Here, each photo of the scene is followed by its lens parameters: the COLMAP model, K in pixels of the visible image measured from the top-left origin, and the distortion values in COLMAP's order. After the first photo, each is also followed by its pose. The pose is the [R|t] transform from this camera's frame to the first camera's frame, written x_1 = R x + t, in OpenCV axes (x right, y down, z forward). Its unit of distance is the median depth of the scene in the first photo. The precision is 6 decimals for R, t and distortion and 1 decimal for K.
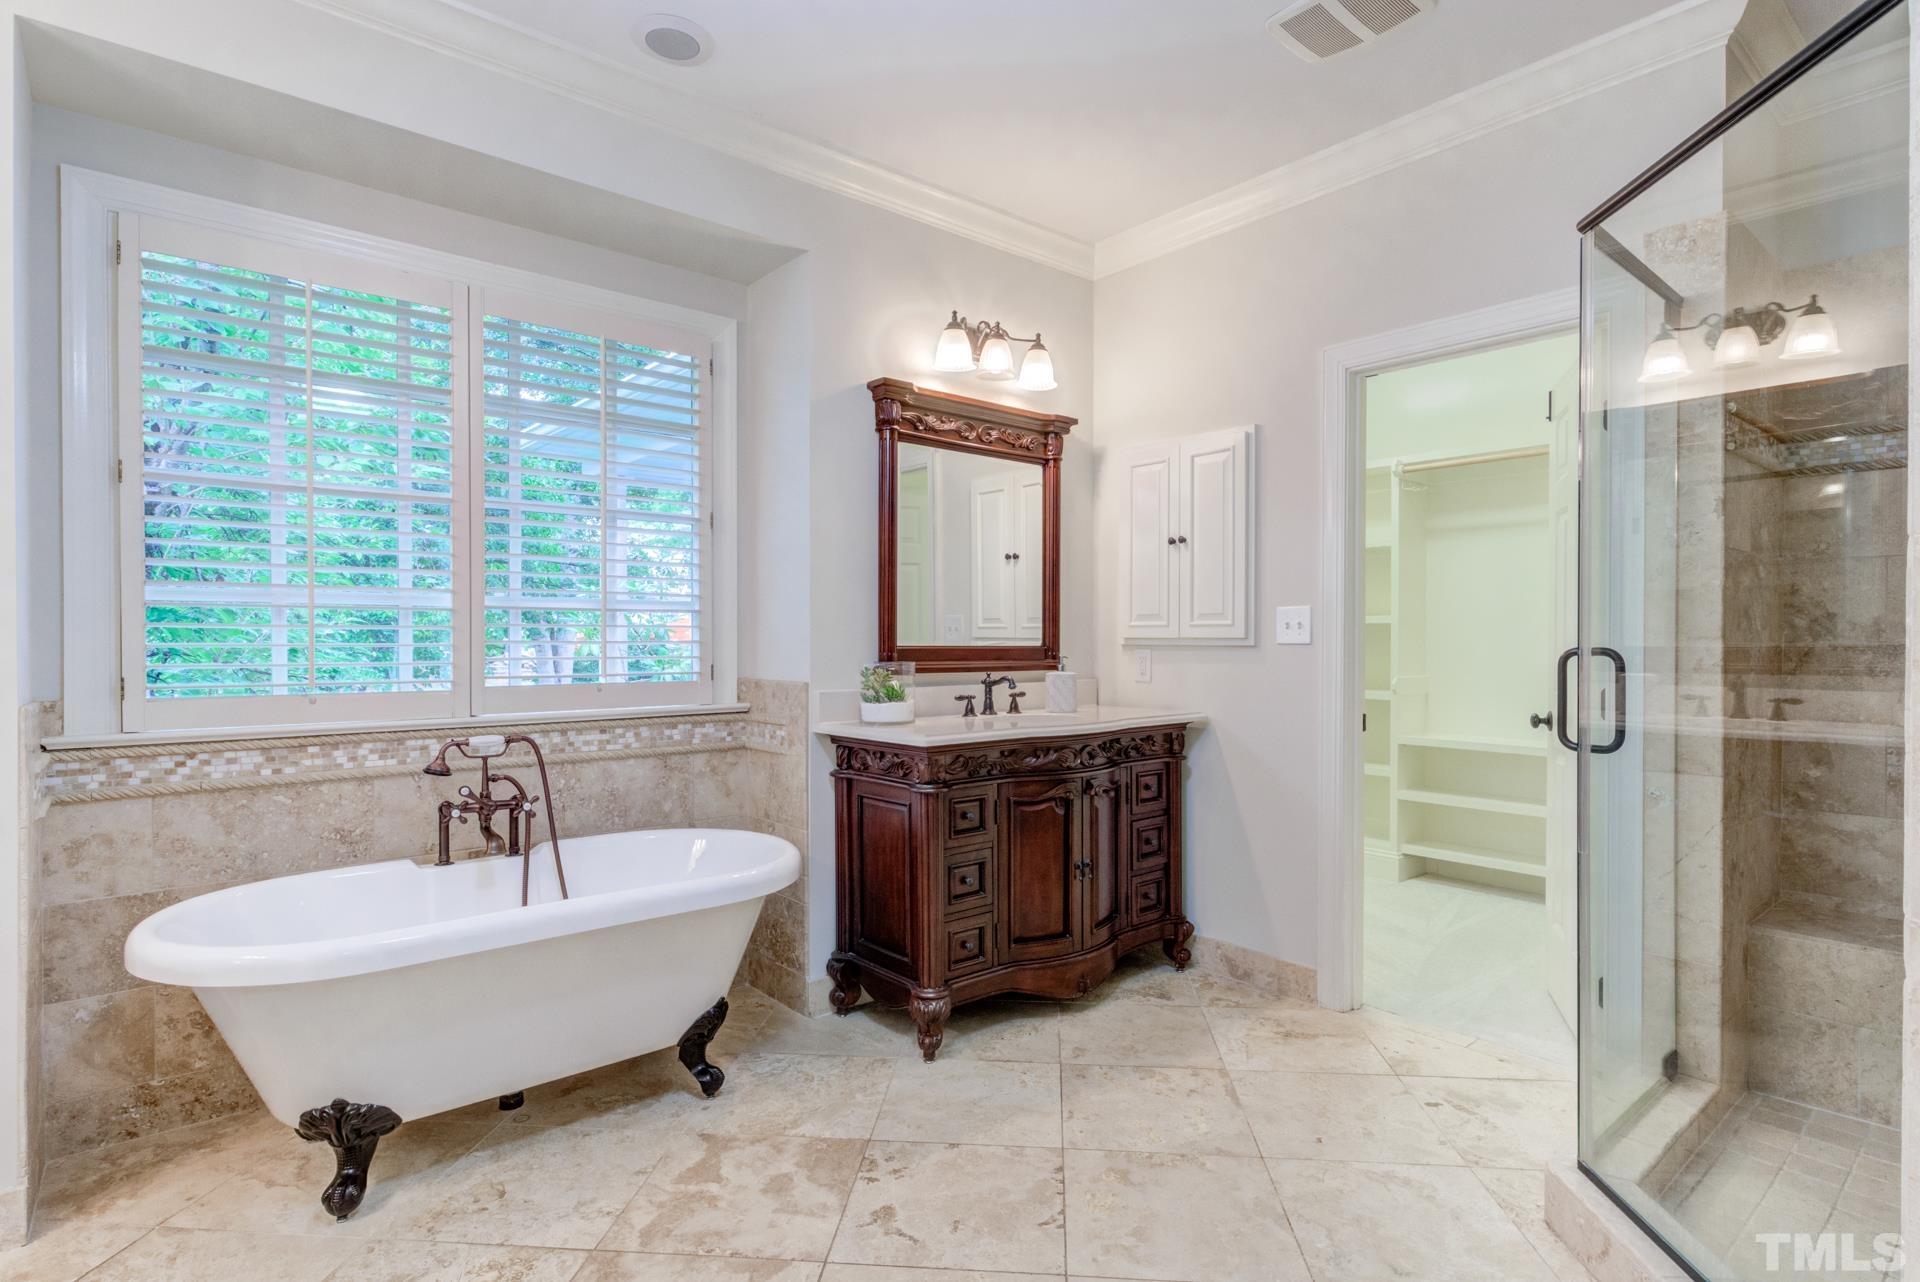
lens RADIAL K [[977.4, 0, 984.2], [0, 977.4, 650.1], [0, 0, 1]] dist [0.001199, 0.000788]
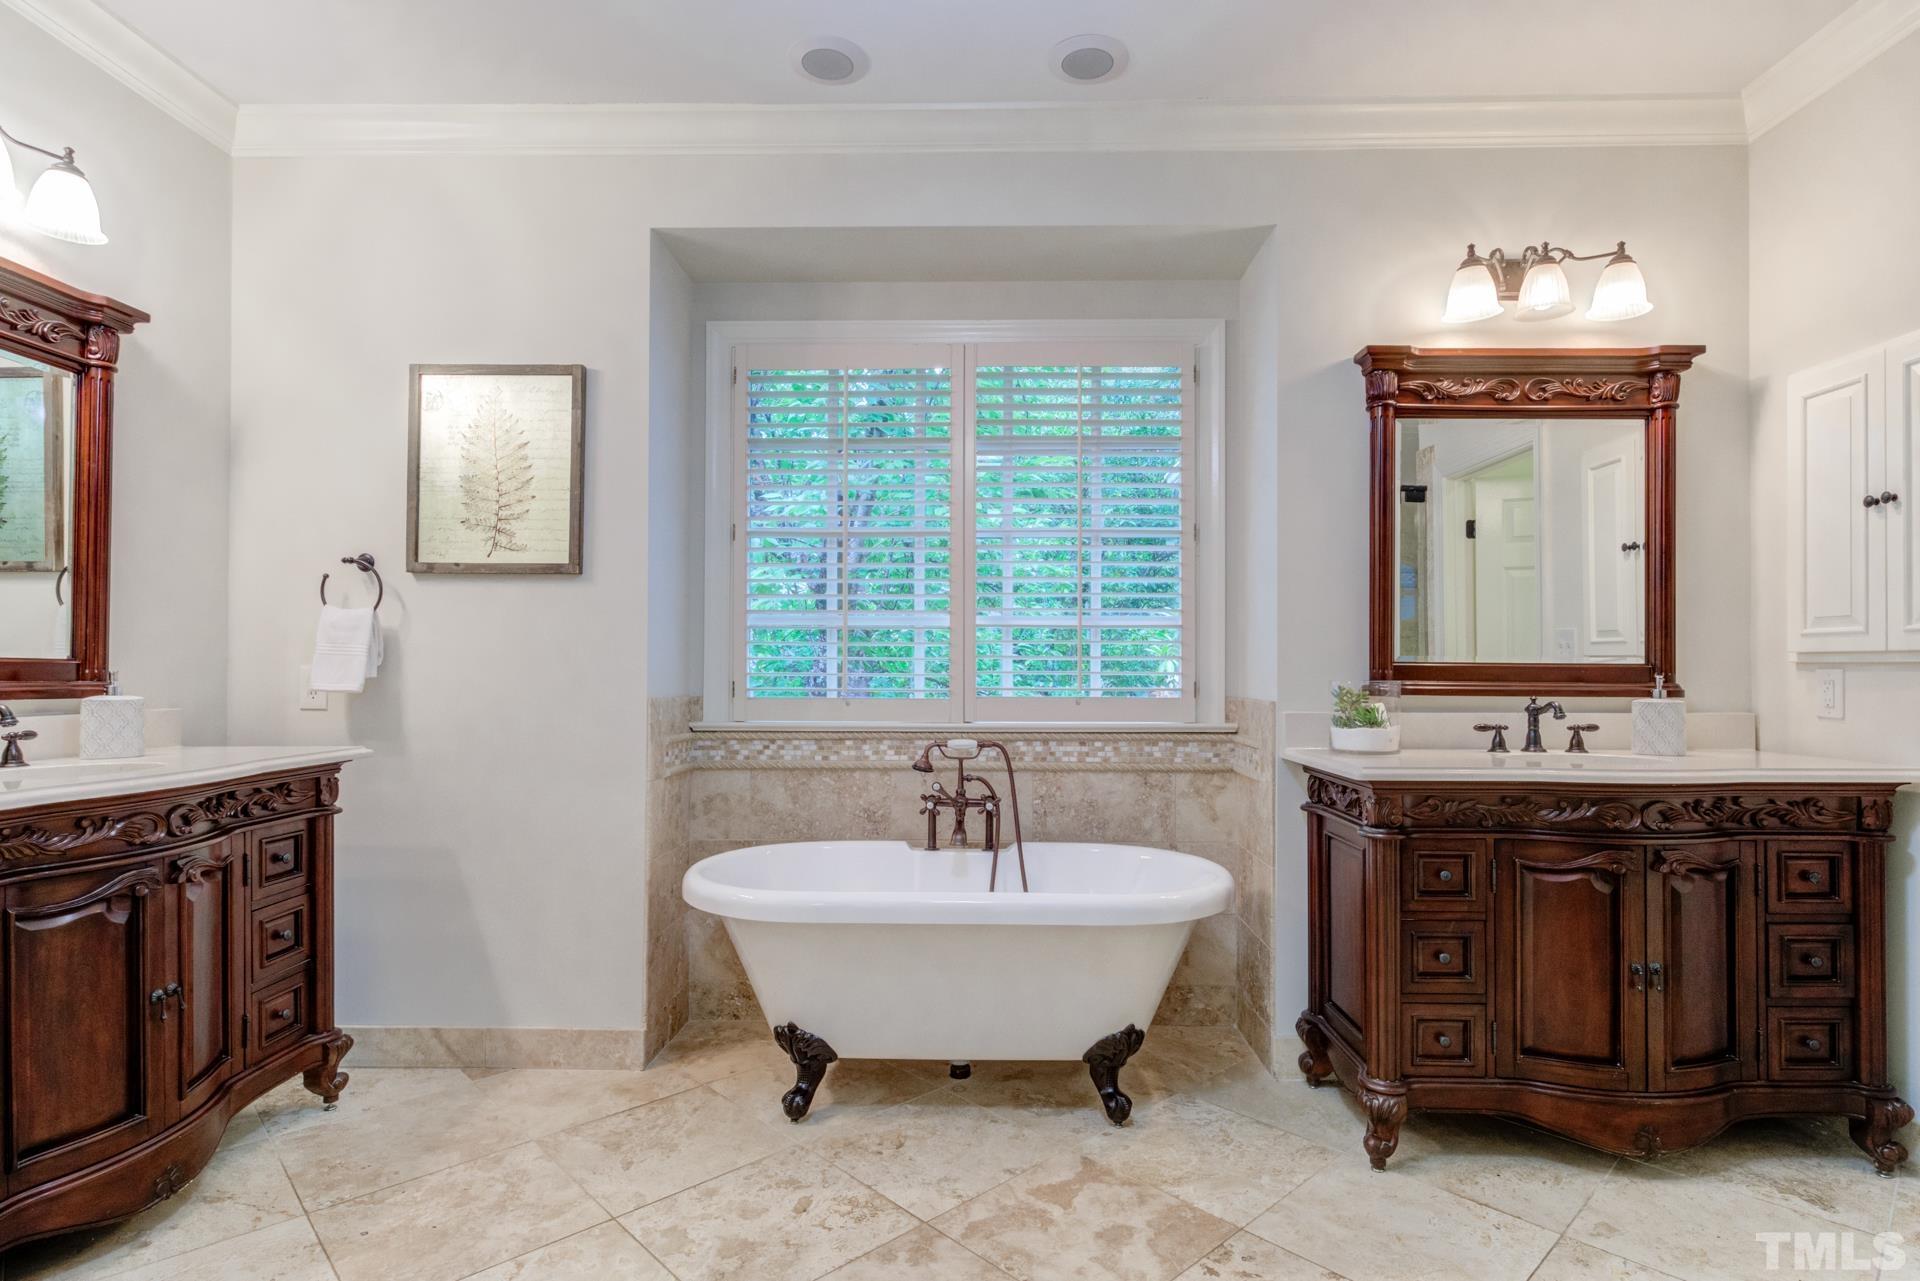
lens RADIAL K [[975.0, 0, 897.7], [0, 975.0, 653.6], [0, 0, 1]] dist [0.001086, 0.000792]
pose [[0.744226, -0.004128, -0.667916, 0.166643], [-0.010692, 0.999779, -0.018094, 0.009102], [0.667843, 0.020608, 0.744017, 0.104739]]
